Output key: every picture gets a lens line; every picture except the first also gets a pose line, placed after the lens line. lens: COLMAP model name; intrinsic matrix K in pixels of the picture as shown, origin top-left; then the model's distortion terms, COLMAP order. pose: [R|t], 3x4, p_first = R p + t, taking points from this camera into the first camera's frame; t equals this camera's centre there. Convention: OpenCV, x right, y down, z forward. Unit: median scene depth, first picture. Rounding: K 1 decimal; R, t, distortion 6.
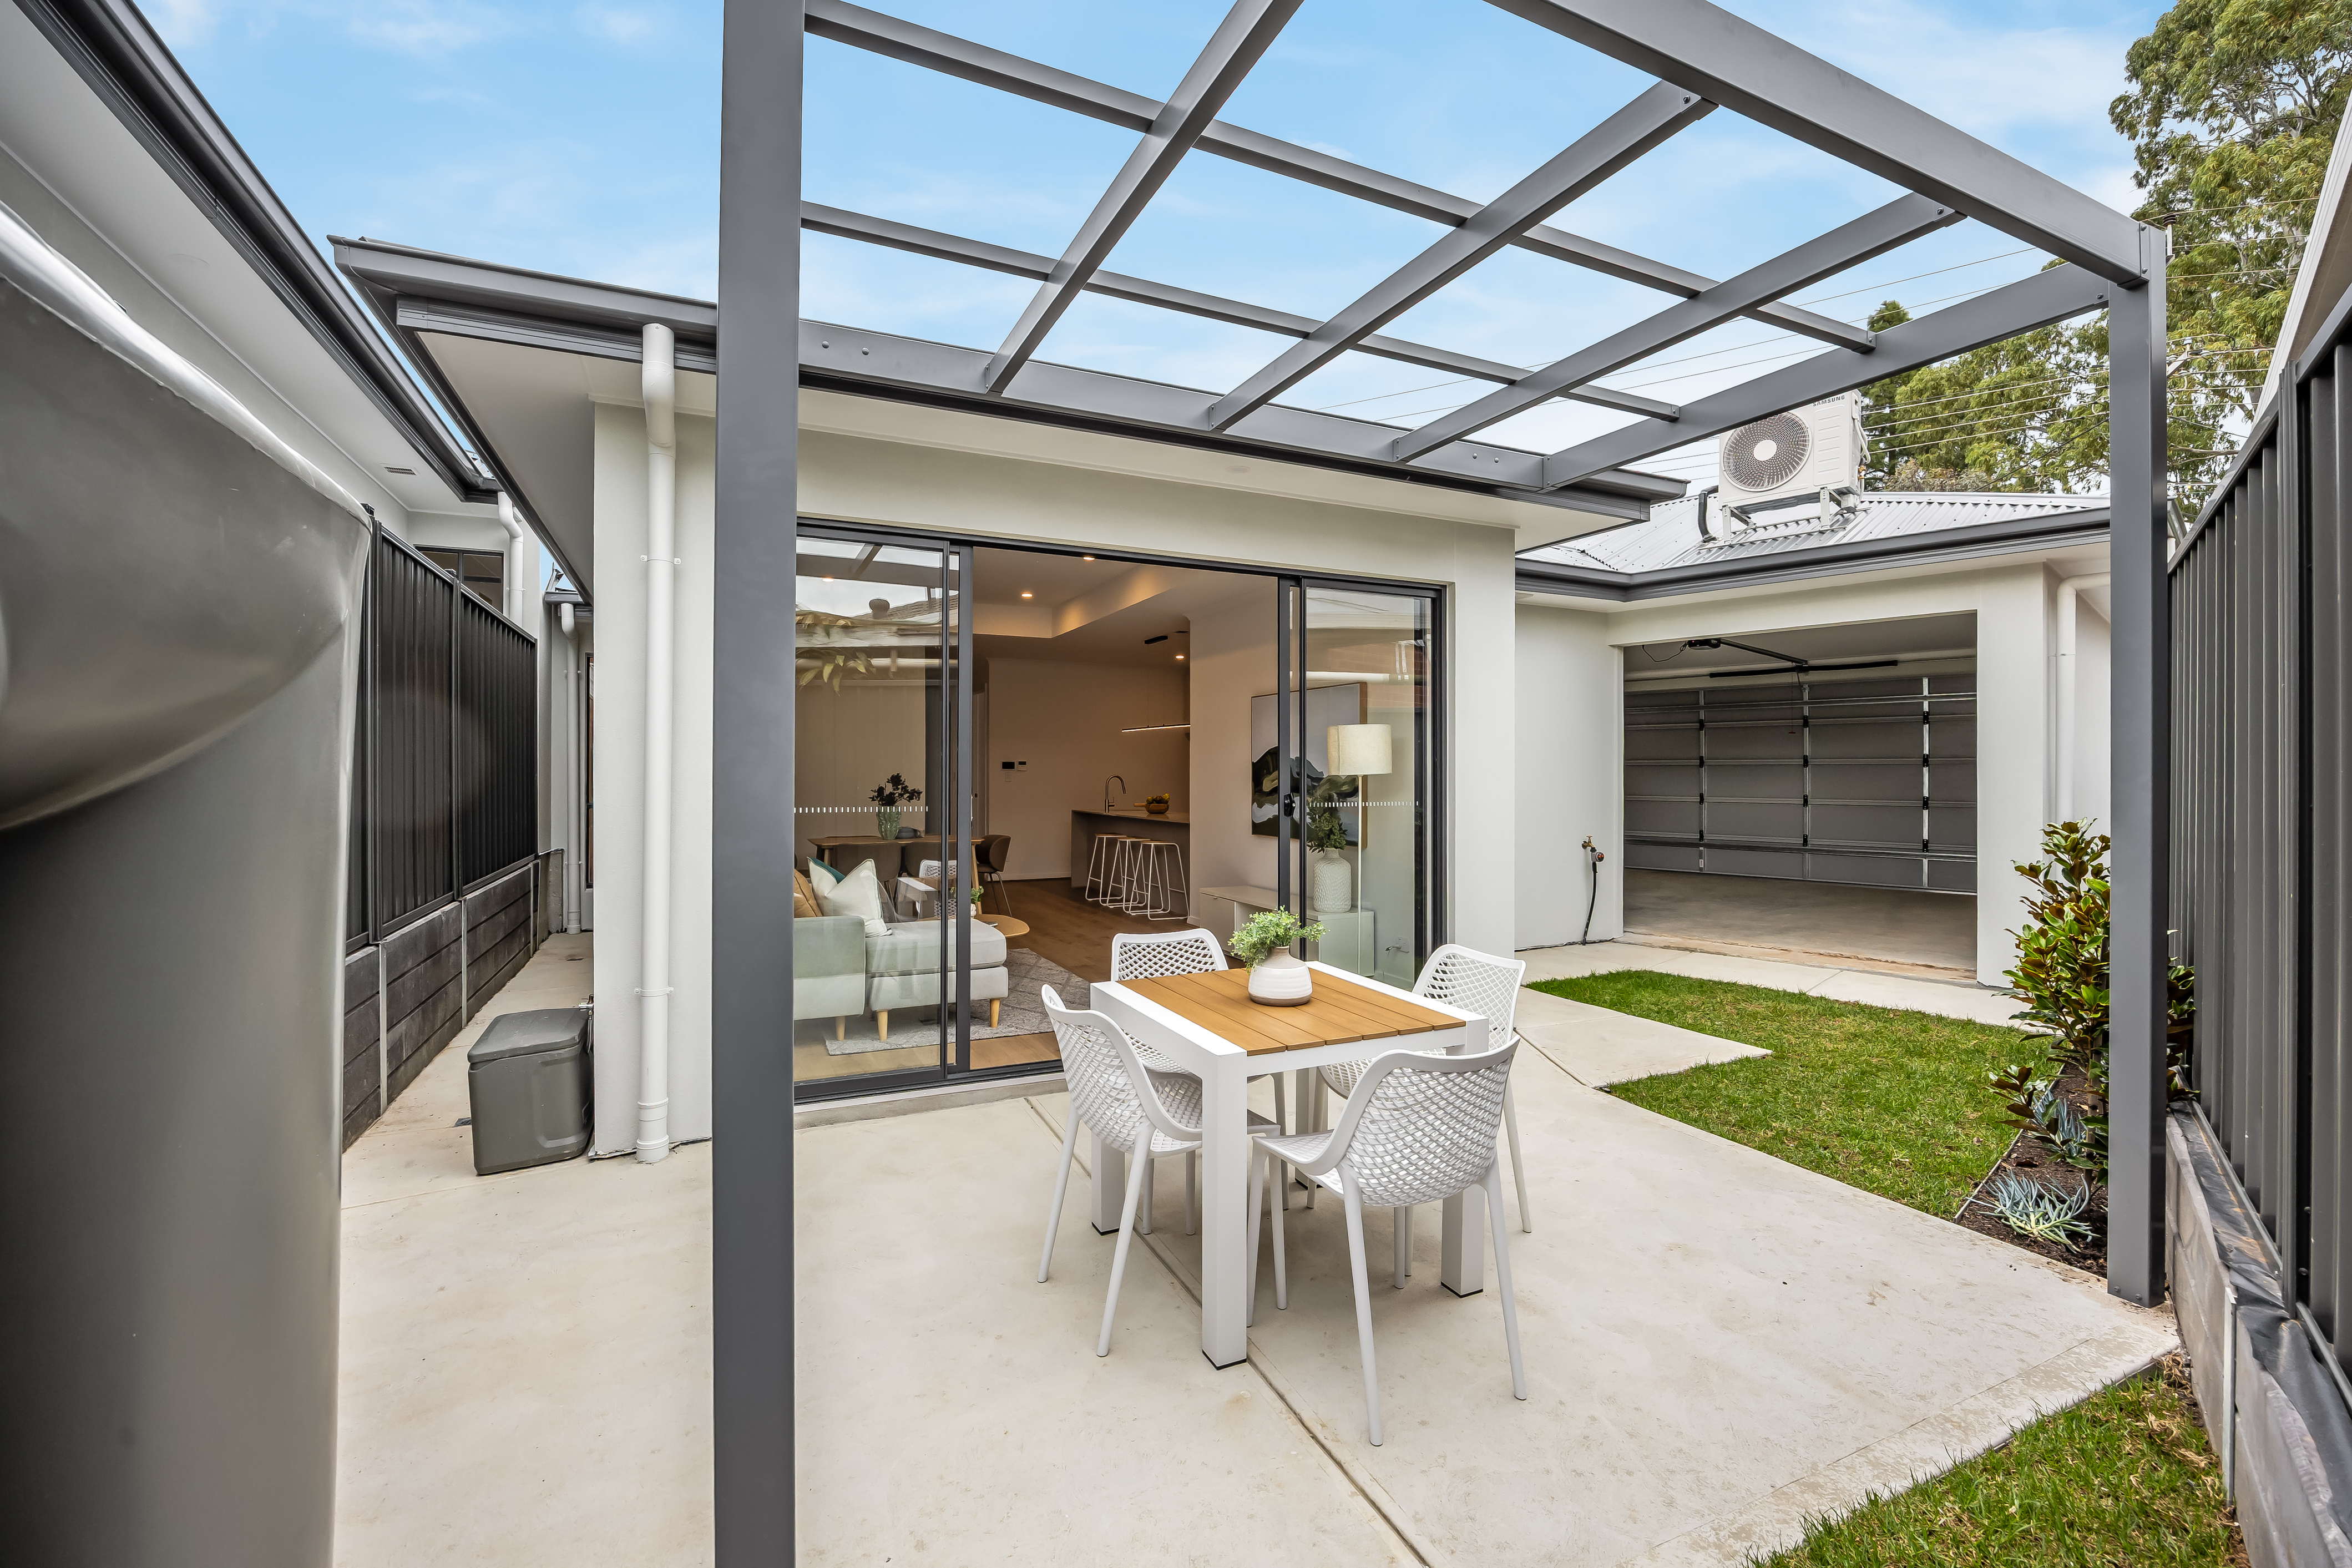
lens RADIAL K [[989.9, 0, 1173.4], [0, 989.9, 776.0], [0, 0, 1]] dist [0.000126, 0.000000]
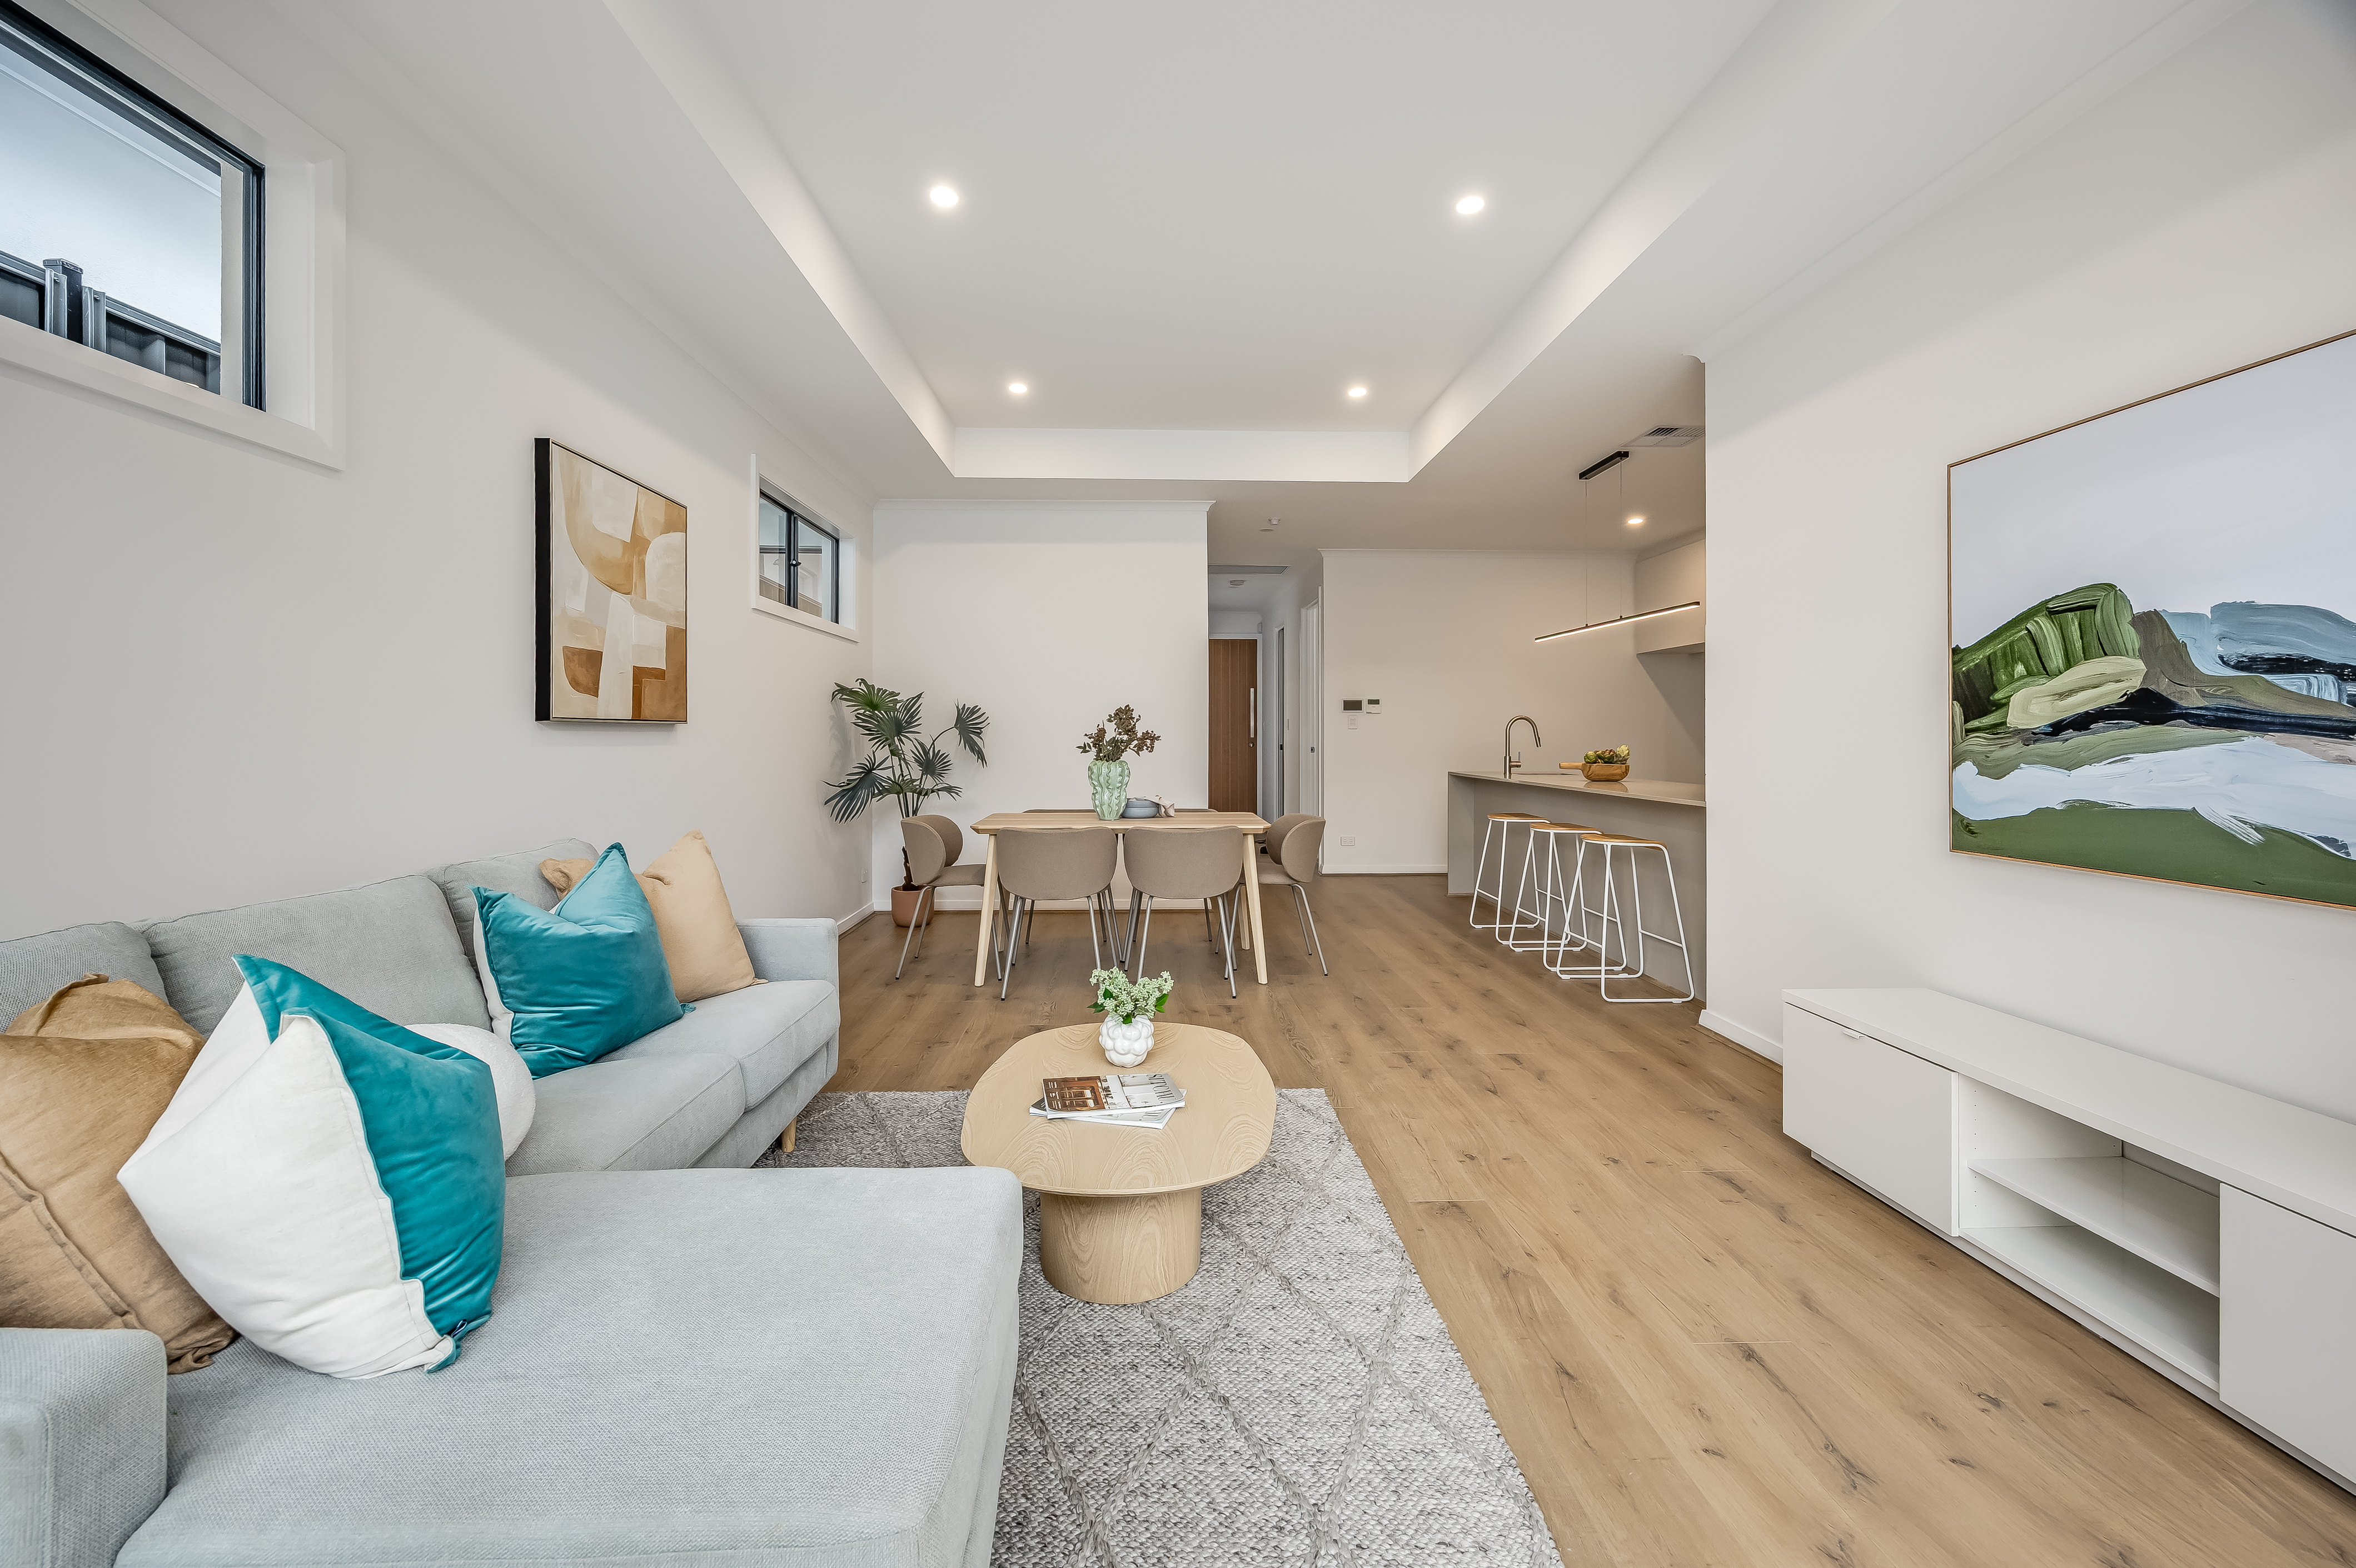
lens RADIAL K [[918.8, 0, 1153.7], [0, 918.8, 735.1], [0, 0, 1]] dist [0.000816, 0.000005]
pose [[0.909380, -0.000521, -0.415966, -0.038962], [-0.000644, 0.999996, -0.002662, 0.015834], [0.415966, 0.002688, 0.909376, 0.505801]]
